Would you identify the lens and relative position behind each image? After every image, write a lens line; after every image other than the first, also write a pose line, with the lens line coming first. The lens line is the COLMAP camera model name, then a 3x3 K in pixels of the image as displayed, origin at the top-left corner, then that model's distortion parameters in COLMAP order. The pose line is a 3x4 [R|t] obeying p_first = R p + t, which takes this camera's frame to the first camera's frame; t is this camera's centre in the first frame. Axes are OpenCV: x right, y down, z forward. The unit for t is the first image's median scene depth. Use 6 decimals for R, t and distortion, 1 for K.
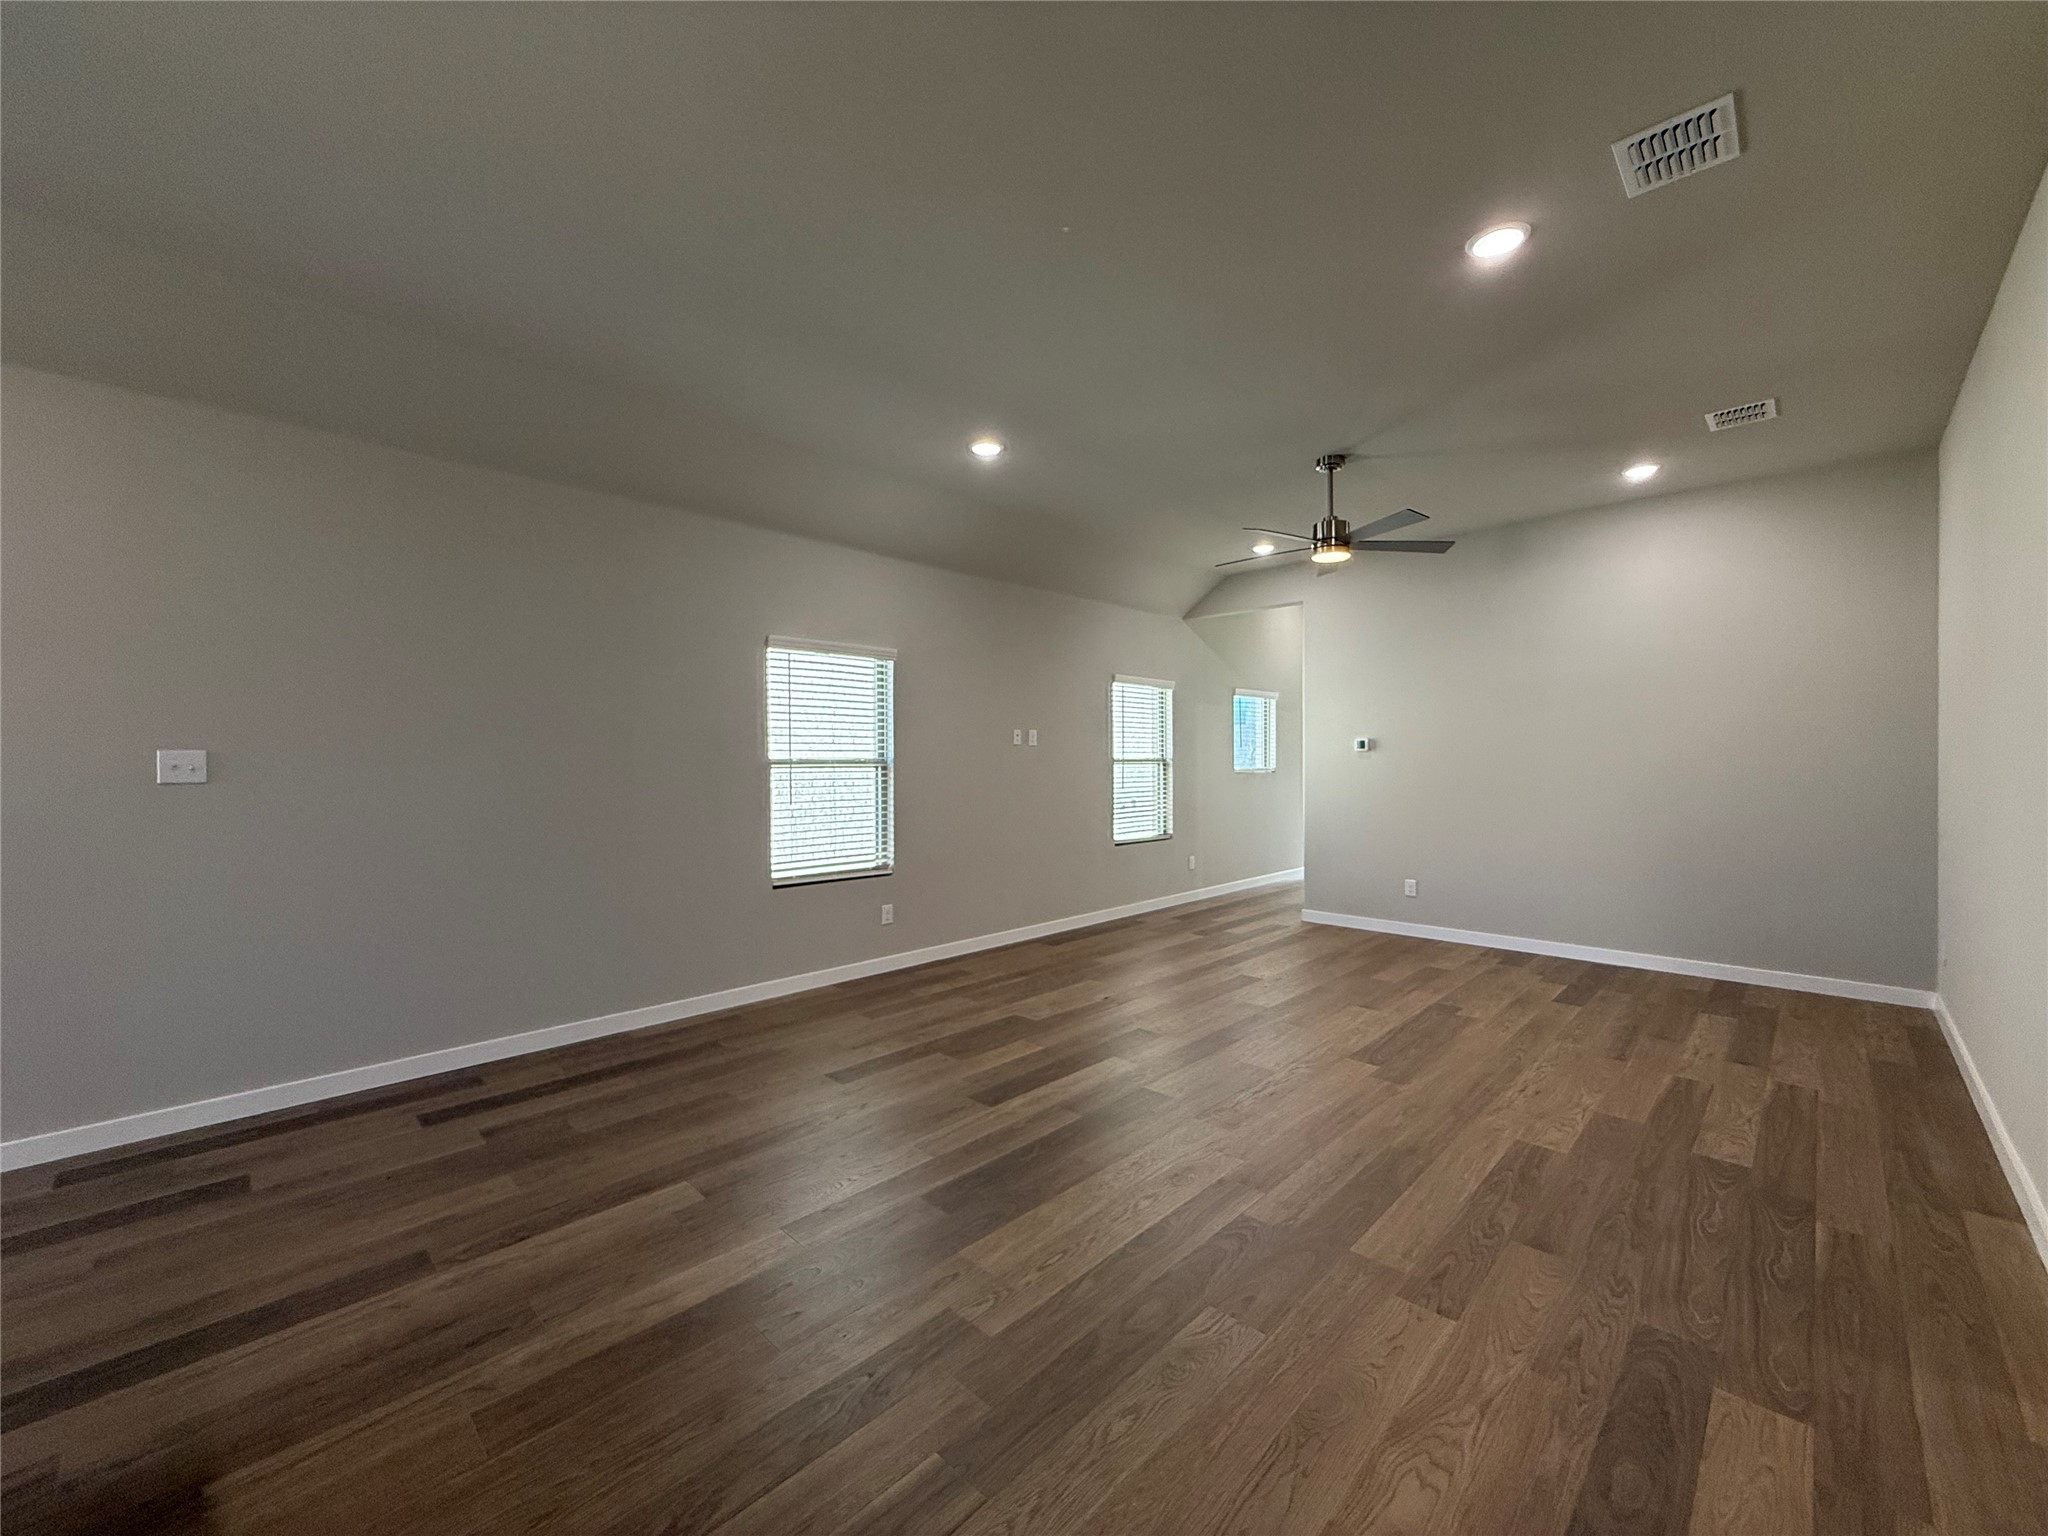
lens RADIAL K [[802.2, 0, 1024.7], [0, 802.2, 771.7], [0, 0, 1]] dist [-0.003005, 0.000714]
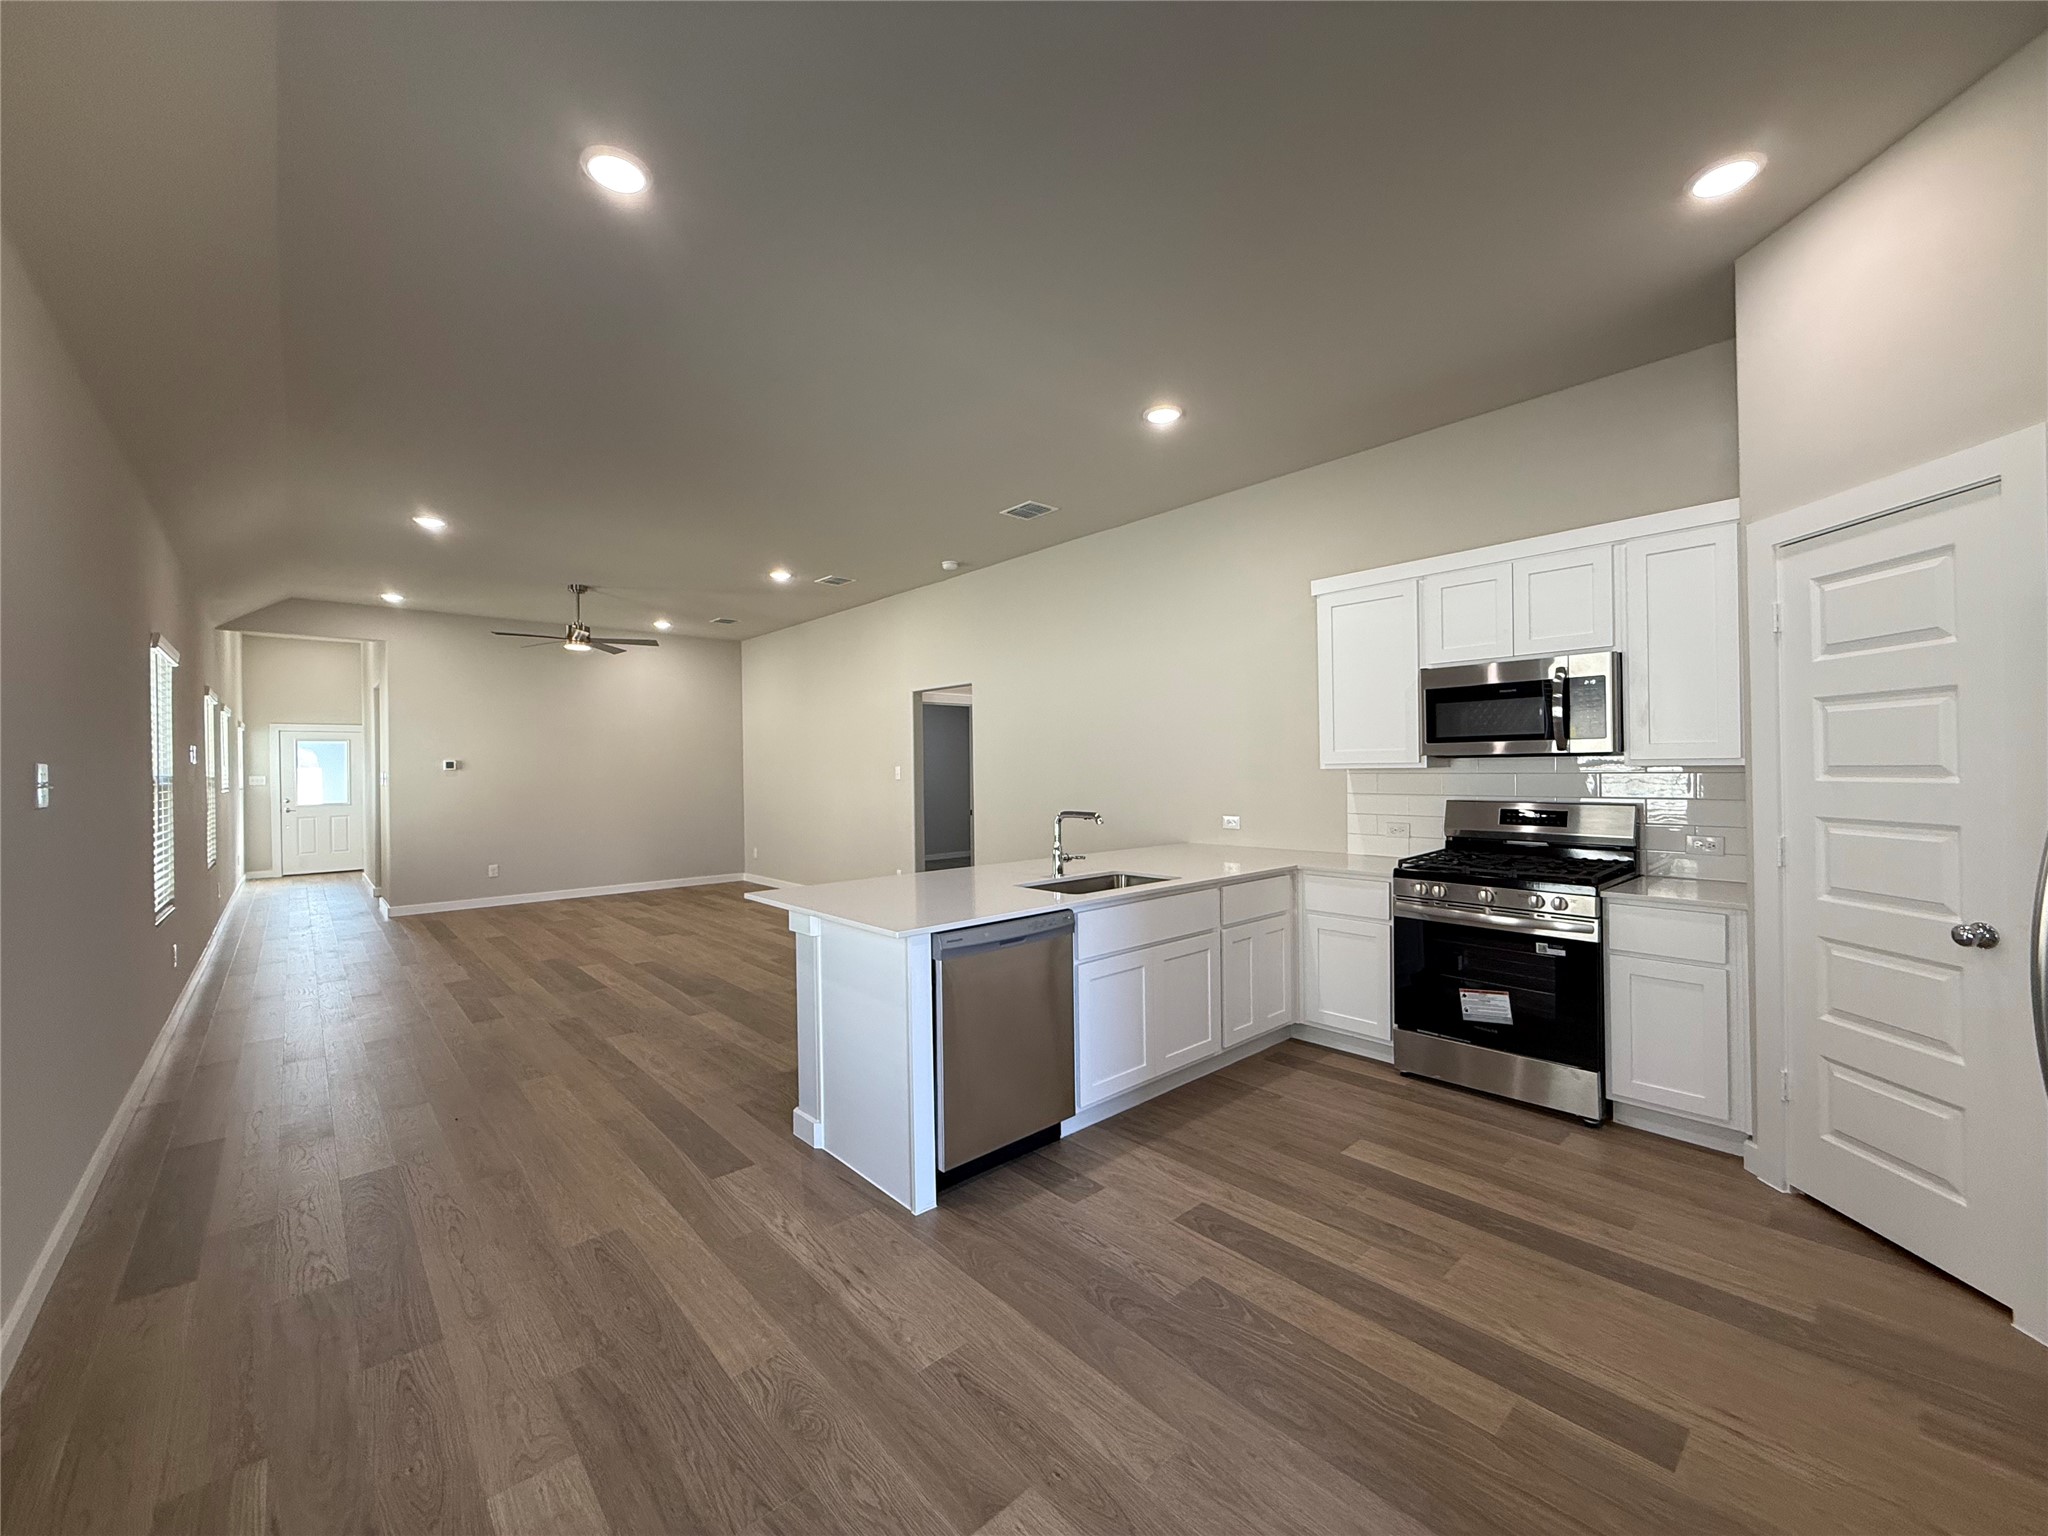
lens RADIAL K [[802.2, 0, 1020.4], [0, 802.2, 770.1], [0, 0, 1]] dist [-0.003005, 0.000714]
pose [[0.066646, 0.003852, 0.997769, -0.787813], [0.021595, 0.999753, -0.005303, -0.000074], [-0.997543, 0.021901, 0.066547, 0.020002]]
